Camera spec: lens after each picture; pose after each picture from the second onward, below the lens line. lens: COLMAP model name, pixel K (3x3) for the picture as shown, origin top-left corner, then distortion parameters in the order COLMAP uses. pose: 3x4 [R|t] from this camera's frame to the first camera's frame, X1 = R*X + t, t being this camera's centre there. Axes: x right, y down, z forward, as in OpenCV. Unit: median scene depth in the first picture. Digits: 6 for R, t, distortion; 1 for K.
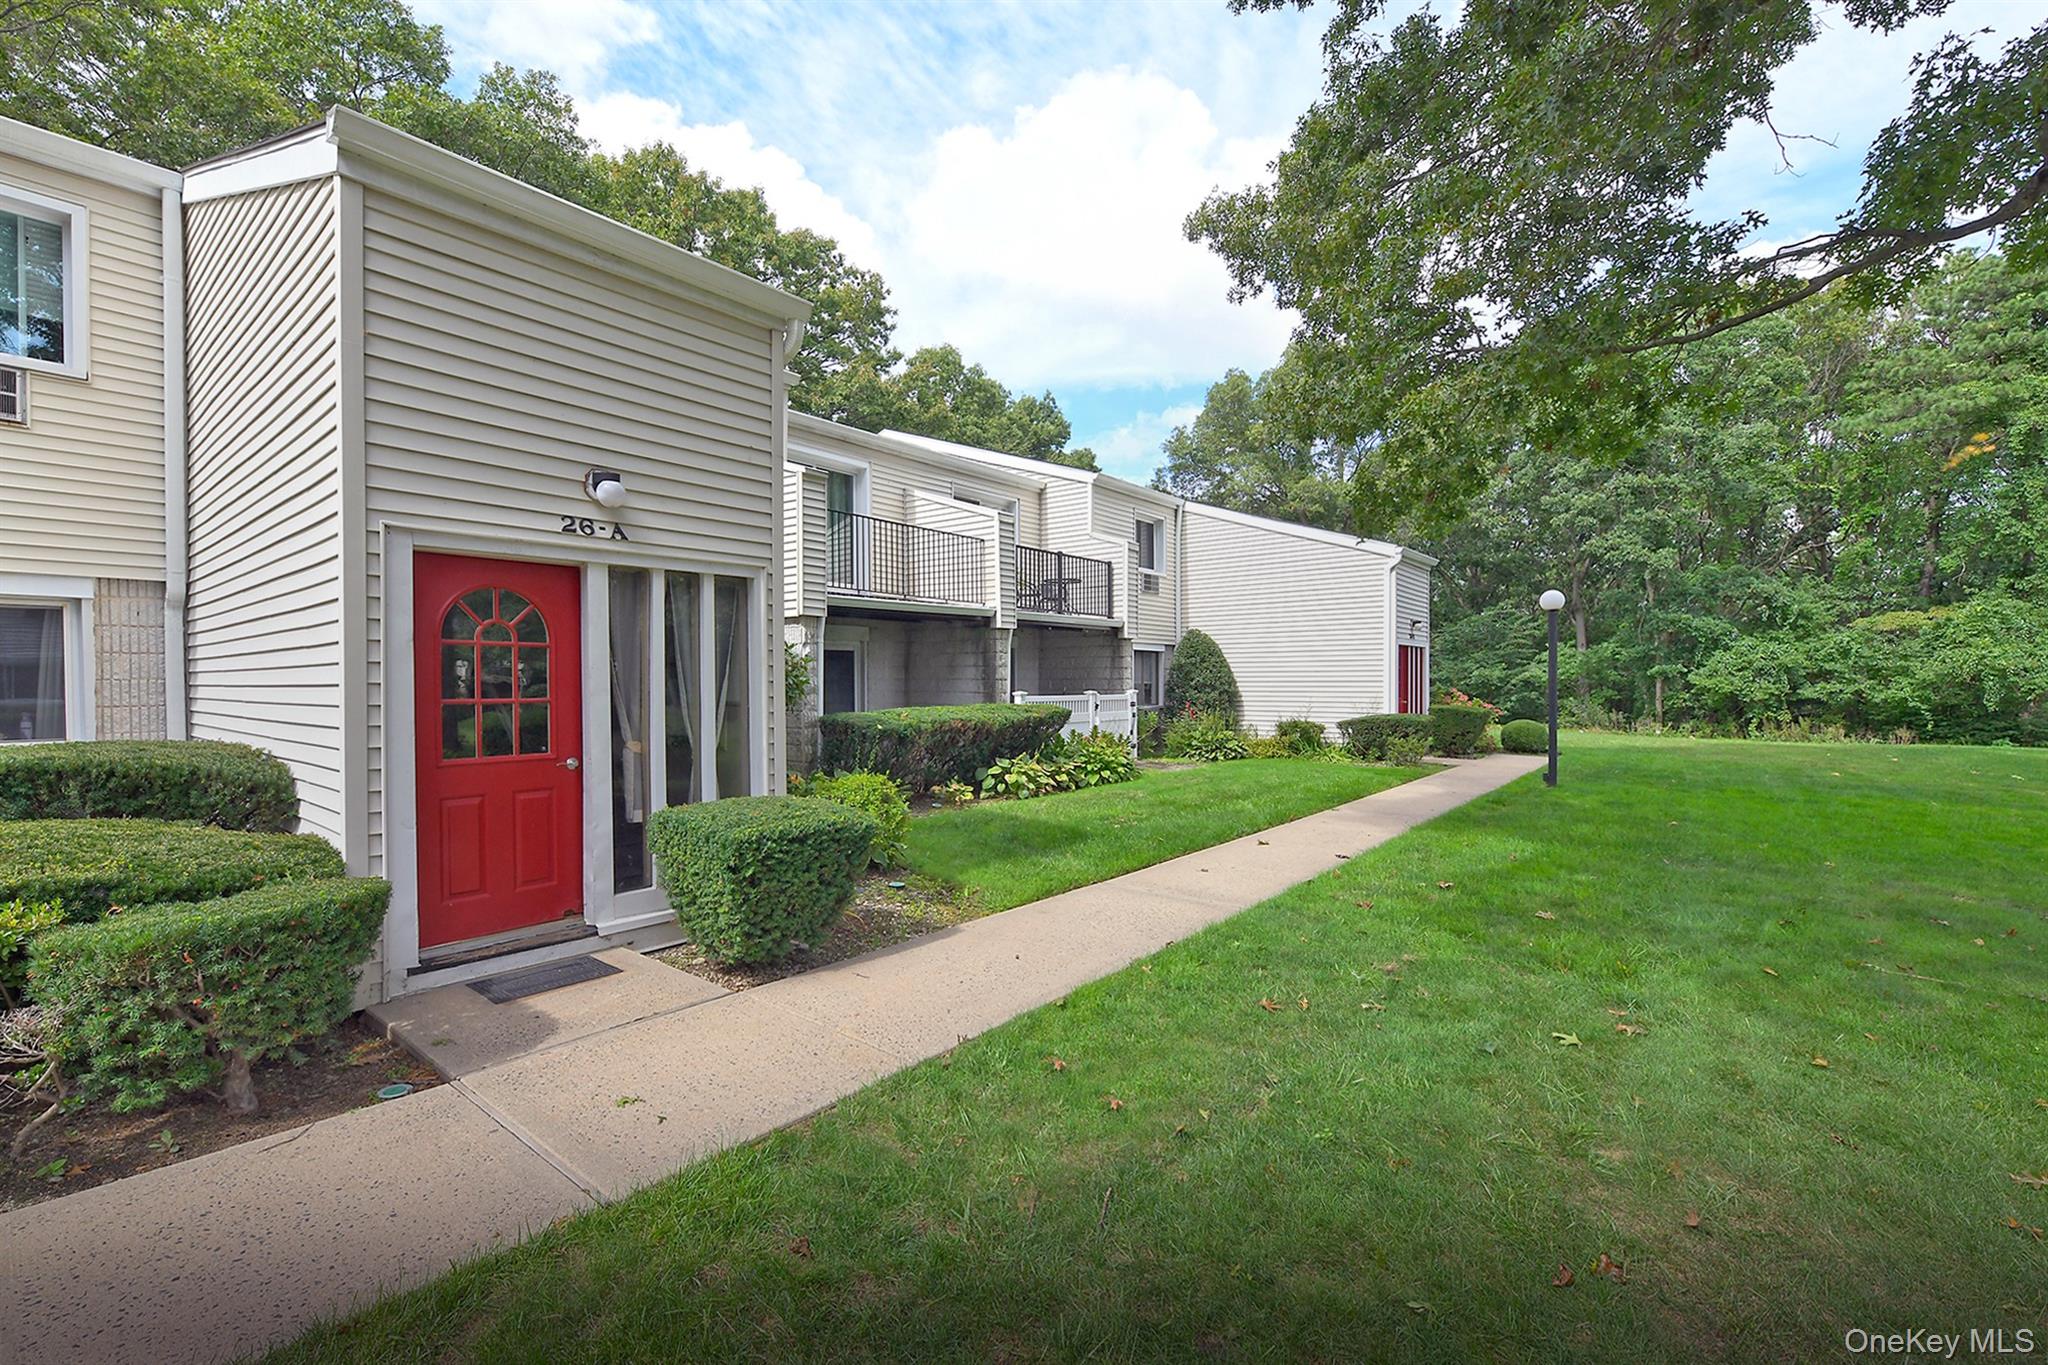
lens RADIAL K [[866.0, 0, 1024.0], [0, 866.0, 682.5], [0, 0, 1]] dist [0.000571, 0.000167]
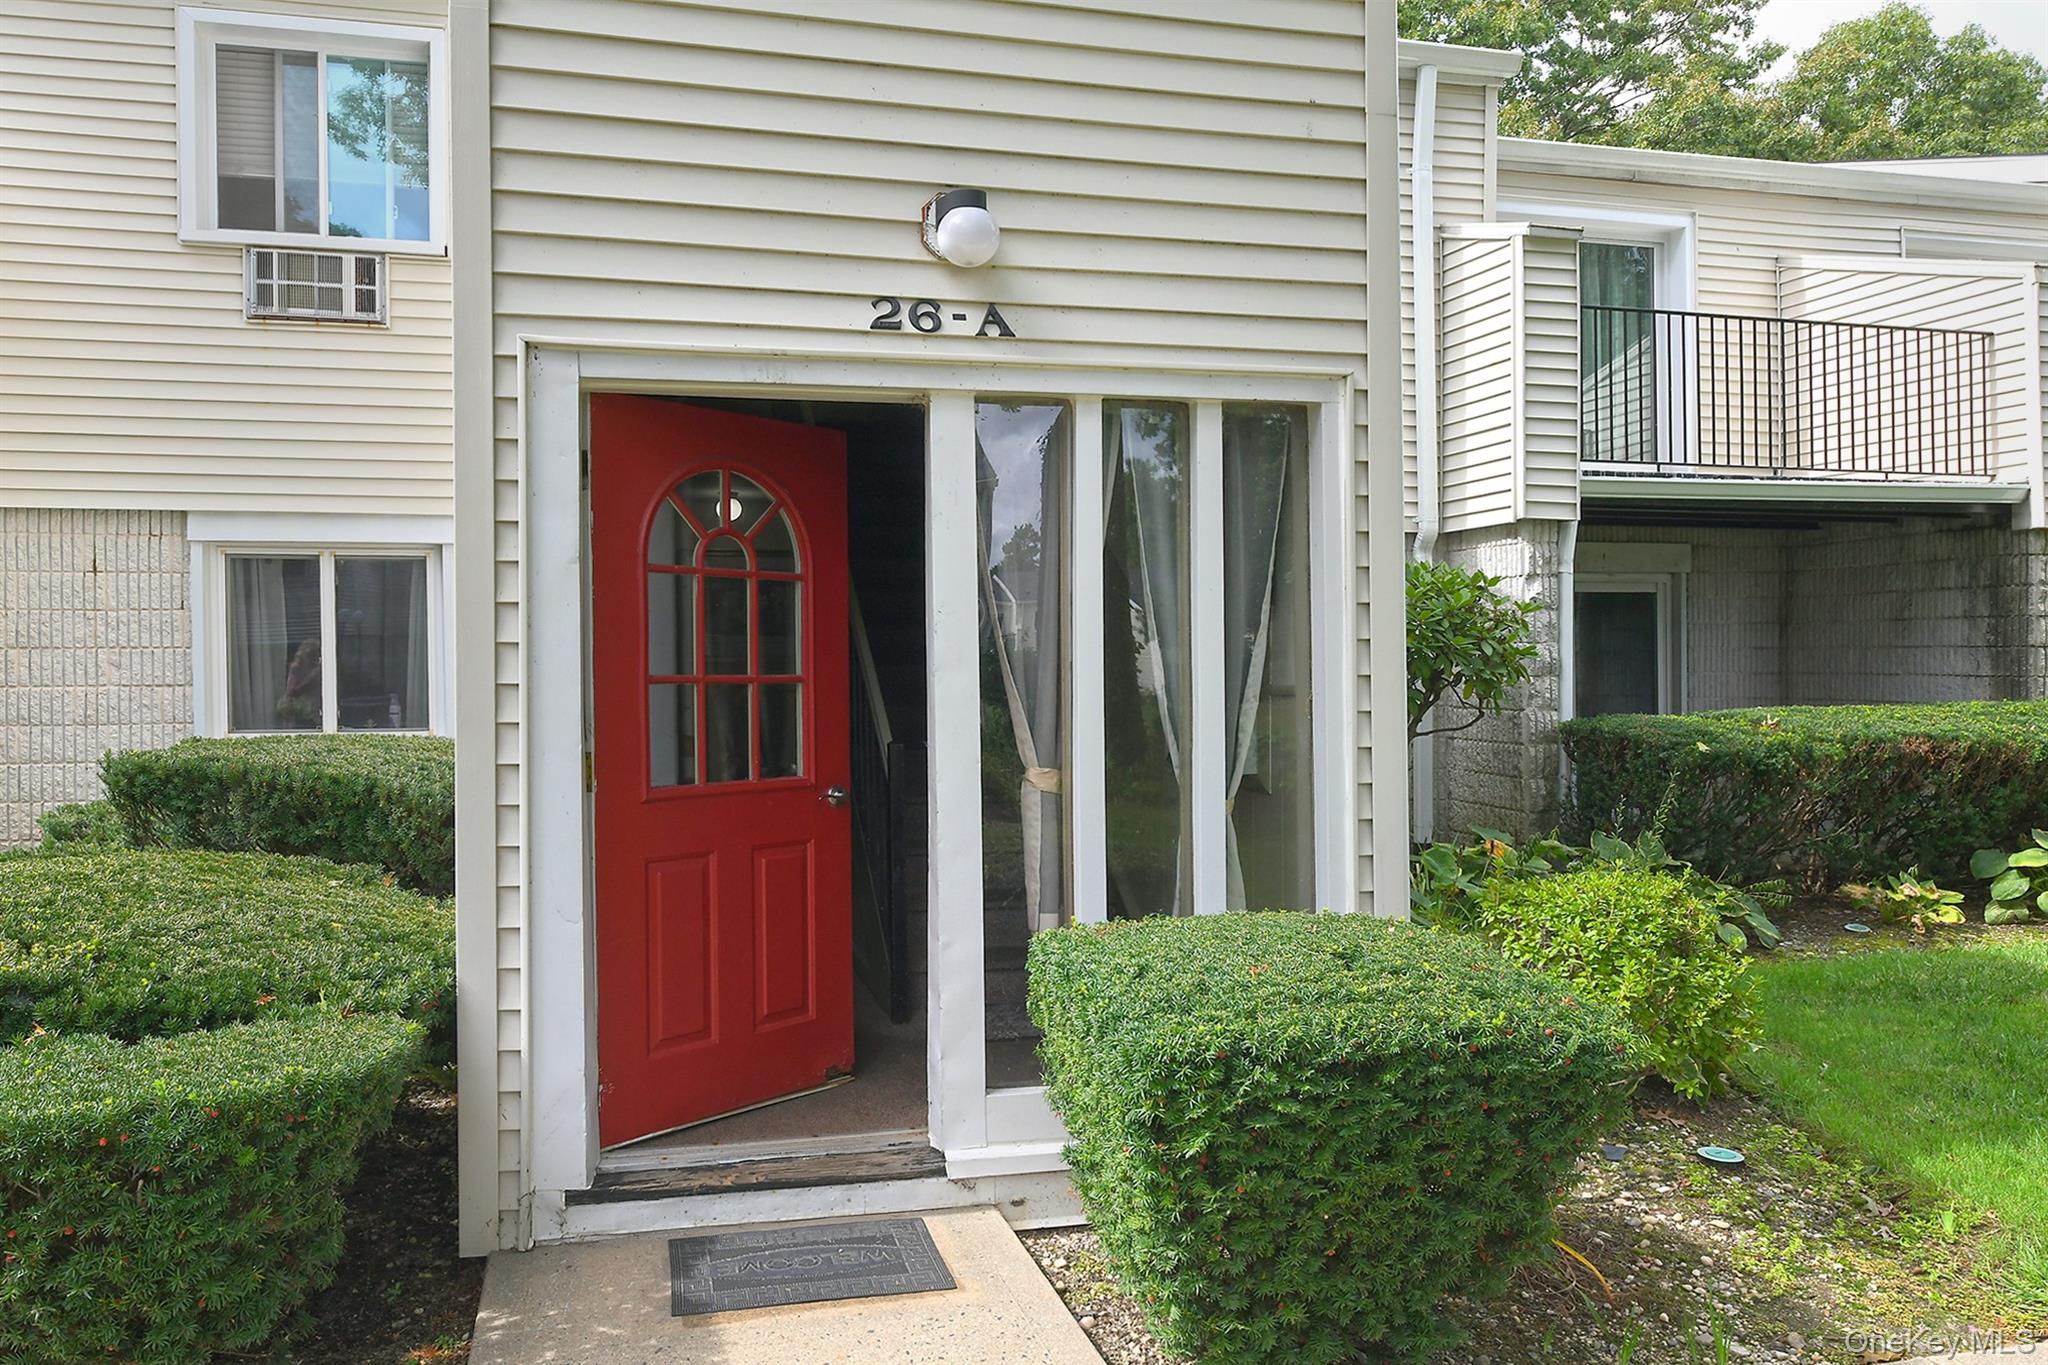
lens RADIAL K [[1103.4, 0, 1024.0], [0, 1103.4, 682.5], [0, 0, 1]] dist [-0.001691, -0.001613]
pose [[0.726820, 0.001821, -0.686825, -0.034025], [0.005717, 0.999946, 0.008701, 0.012402], [0.686804, -0.010250, 0.726771, 0.427433]]
